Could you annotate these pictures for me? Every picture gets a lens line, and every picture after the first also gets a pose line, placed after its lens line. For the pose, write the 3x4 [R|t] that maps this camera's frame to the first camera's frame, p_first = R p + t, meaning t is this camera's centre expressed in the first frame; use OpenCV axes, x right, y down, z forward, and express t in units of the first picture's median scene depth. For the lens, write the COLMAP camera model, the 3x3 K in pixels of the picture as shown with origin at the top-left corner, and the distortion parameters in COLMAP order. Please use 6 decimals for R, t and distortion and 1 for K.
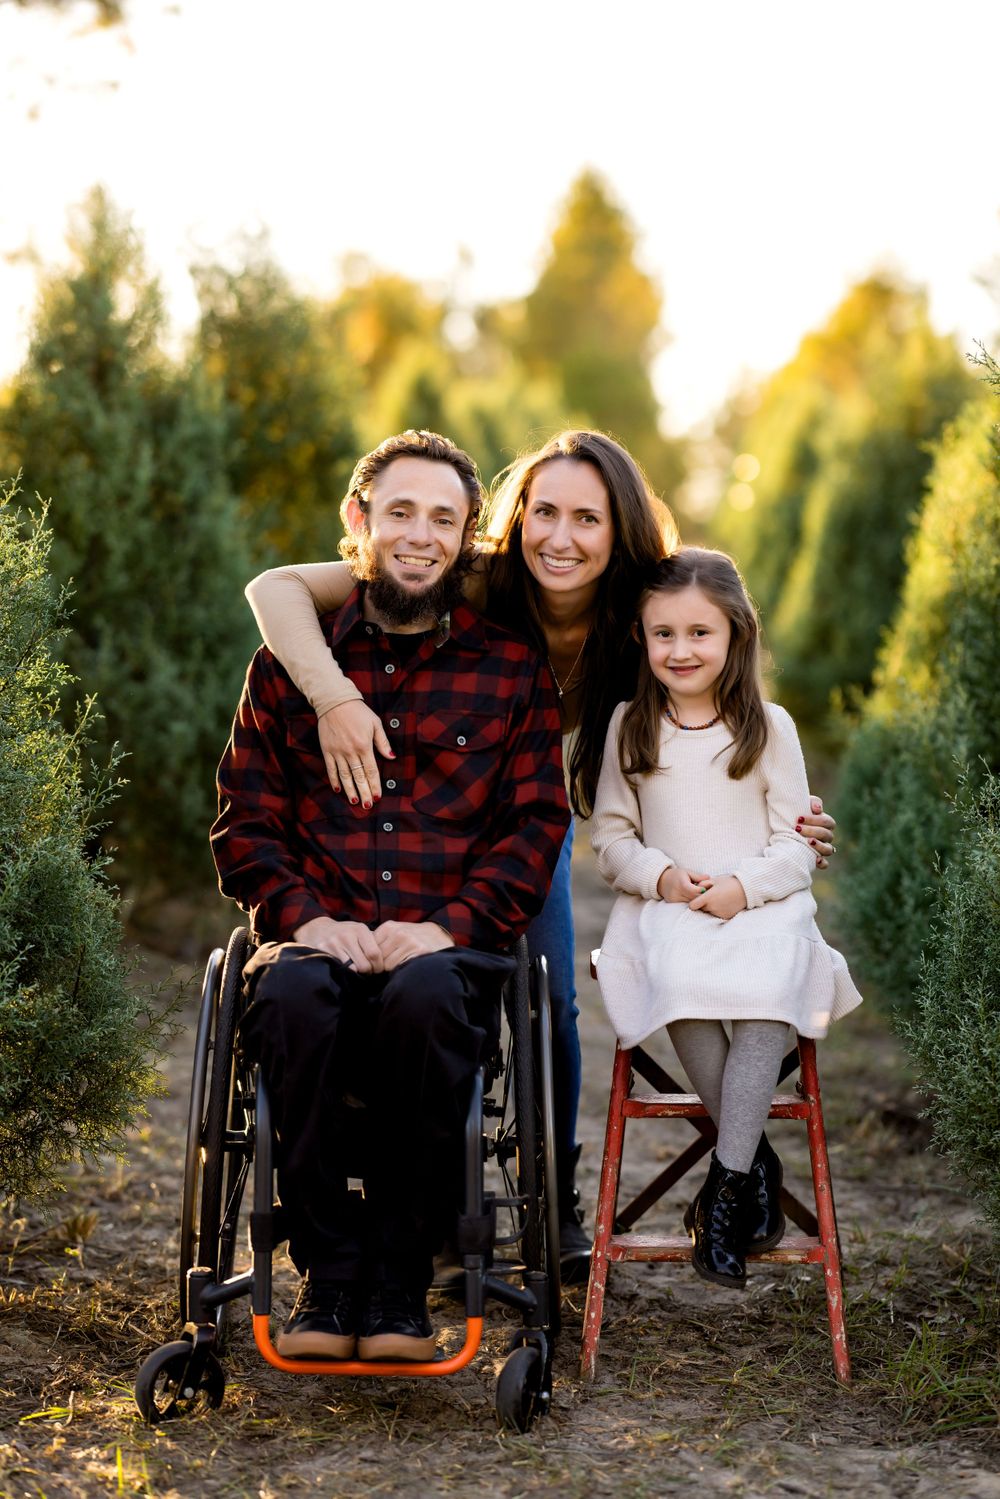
lens RADIAL K [[3543.4, 0, 499.2], [0, 3543.4, 753.5], [0, 0, 1]] dist [-0.006166, 0.000000]
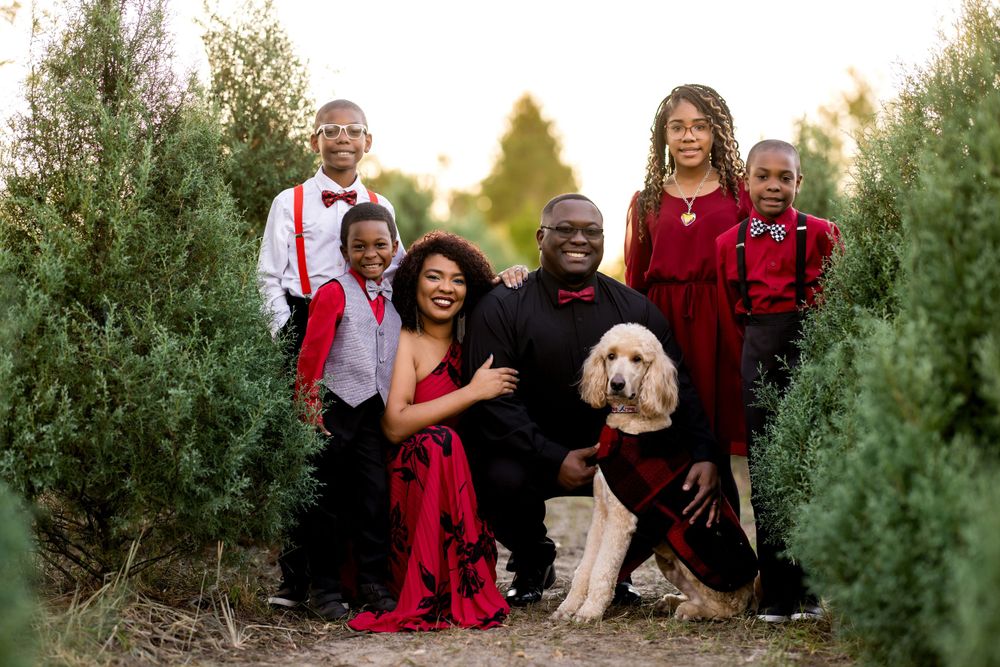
lens RADIAL K [[2363.8, 0, 499.4], [0, 2363.8, 334.3], [0, 0, 1]] dist [-0.006166, 0.000000]
pose [[0.999816, -0.014639, 0.012436, 0.001030], [0.015465, 0.997485, -0.069174, 0.026793], [-0.011392, 0.069353, 0.997527, 0.264294]]
